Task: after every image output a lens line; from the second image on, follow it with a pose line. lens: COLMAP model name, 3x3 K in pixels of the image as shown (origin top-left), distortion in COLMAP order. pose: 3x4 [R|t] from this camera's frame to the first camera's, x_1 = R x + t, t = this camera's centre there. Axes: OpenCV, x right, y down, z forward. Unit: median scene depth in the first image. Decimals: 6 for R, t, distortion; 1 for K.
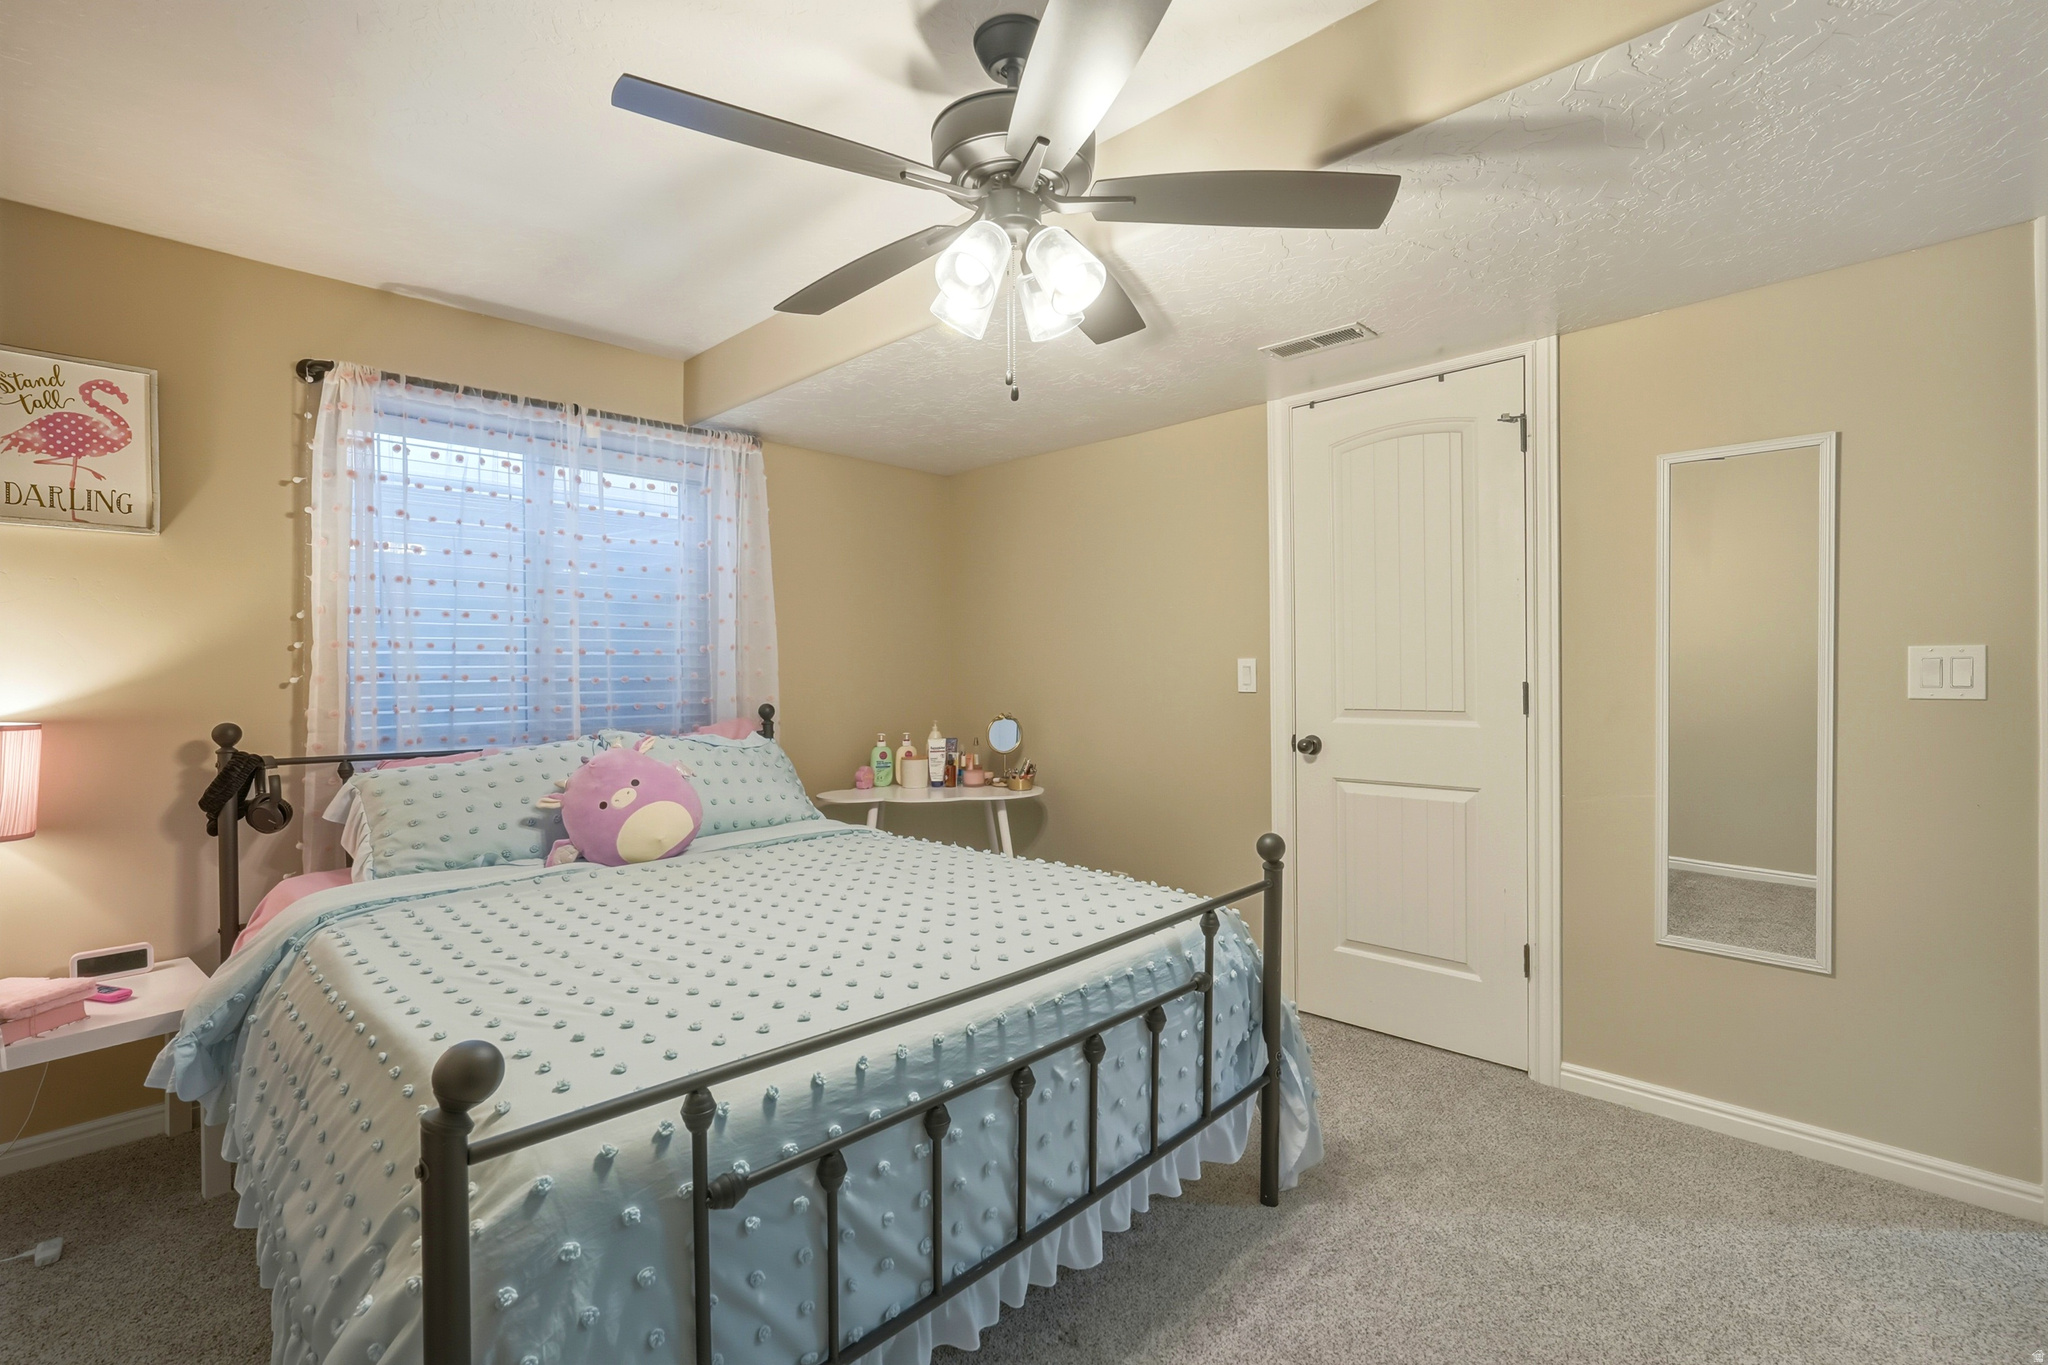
lens RADIAL K [[915.8, 0, 1015.3], [0, 915.8, 669.6], [0, 0, 1]] dist [-0.008399, 0.000647]
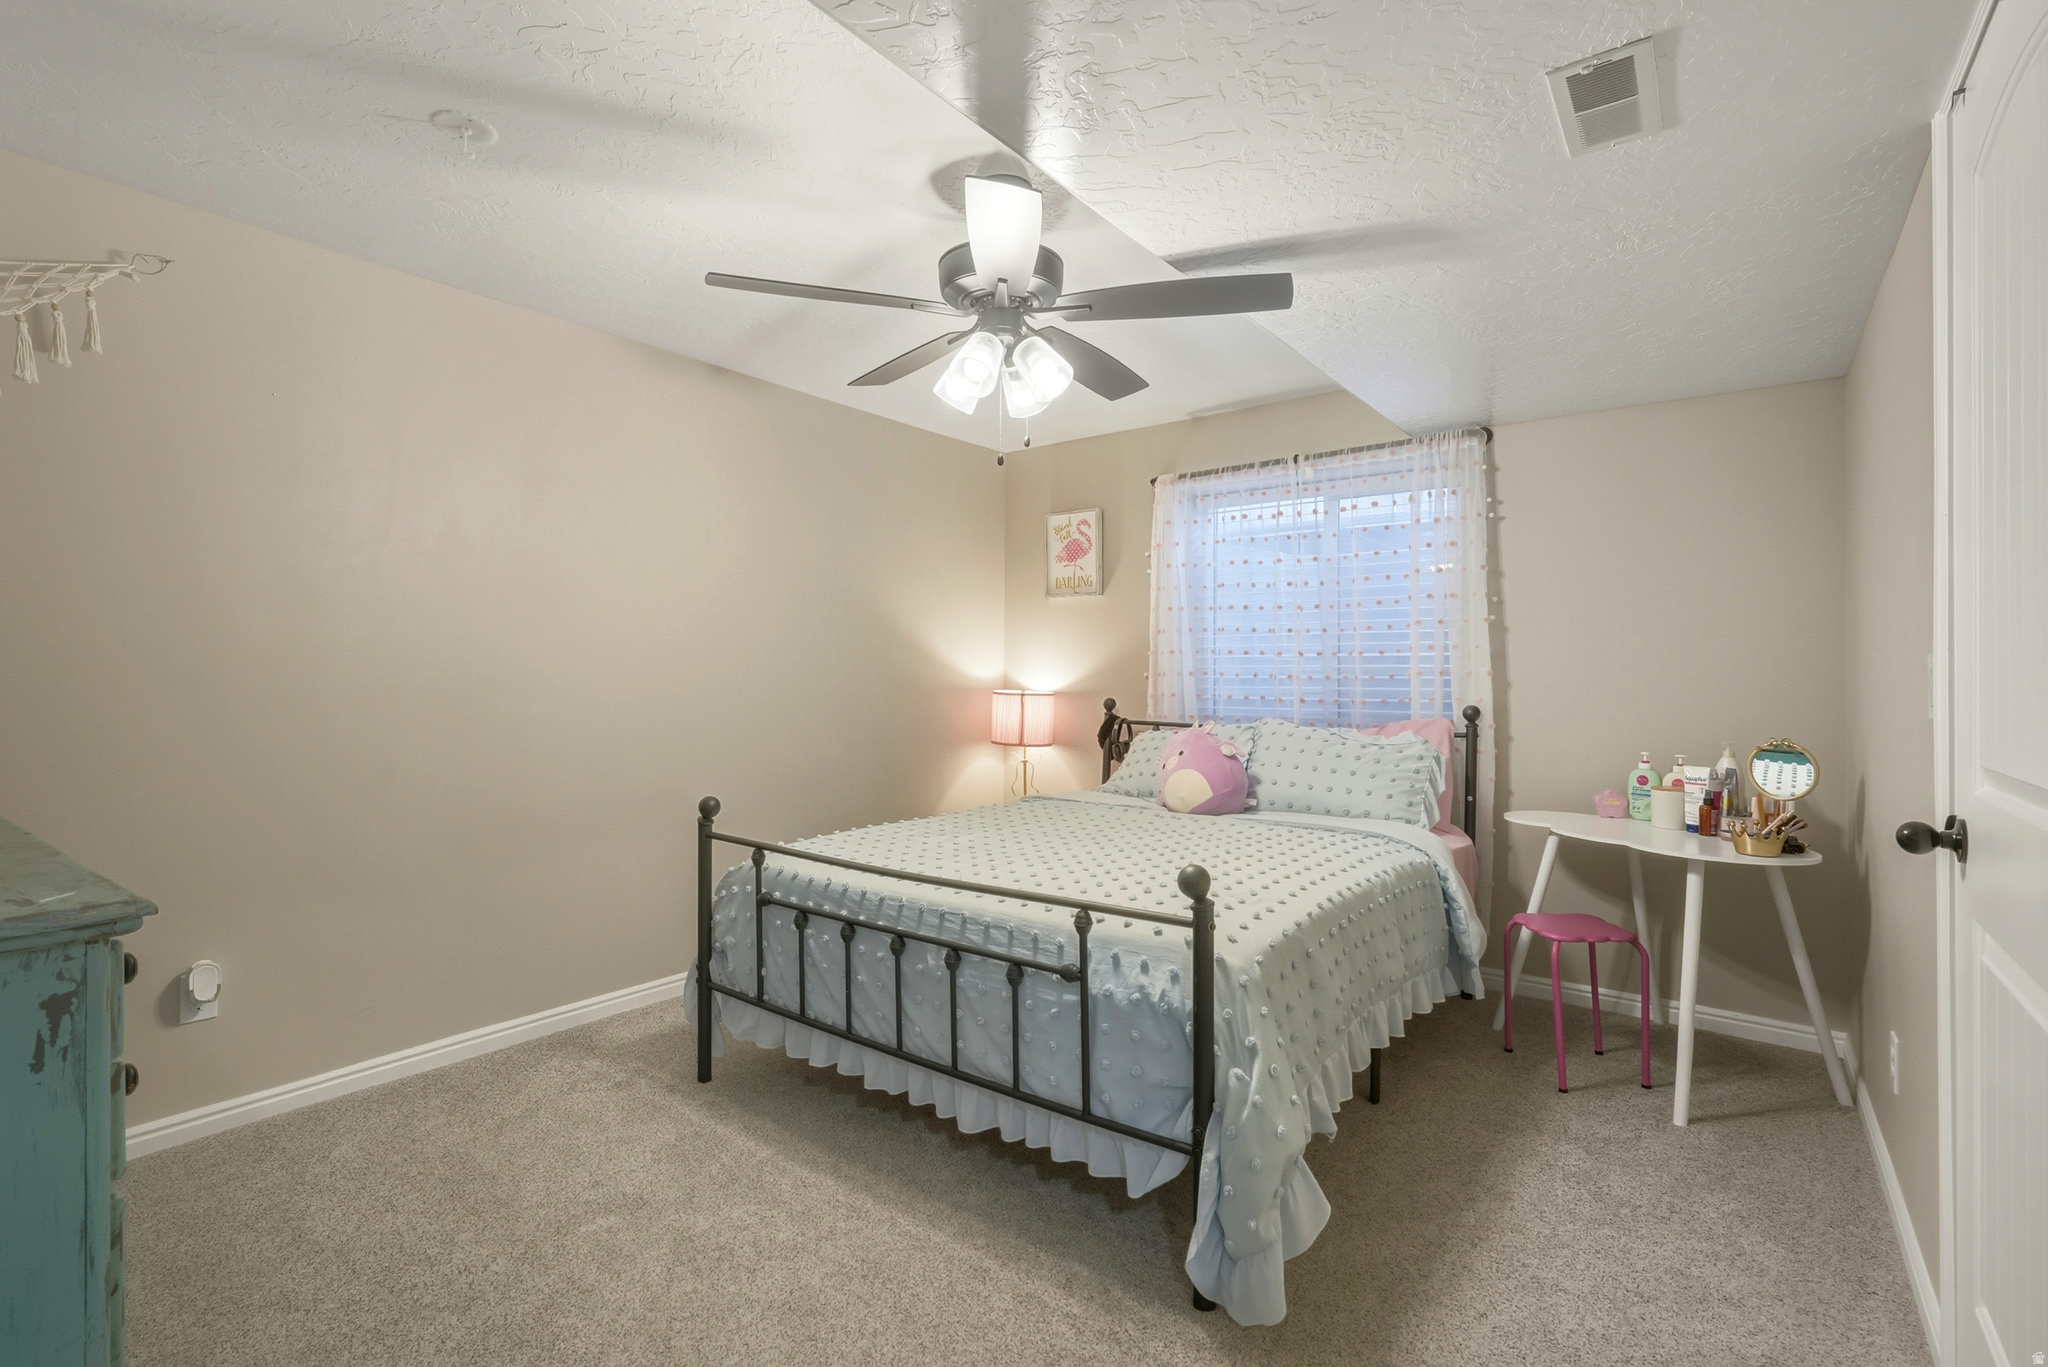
lens RADIAL K [[915.8, 0, 1015.3], [0, 915.8, 670.6], [0, 0, 1]] dist [-0.008399, 0.000647]
pose [[0.123495, 0.005926, -0.992327, 0.925960], [-0.002243, 0.999981, 0.005693, -0.004869], [0.992343, 0.001522, 0.123506, 0.614389]]
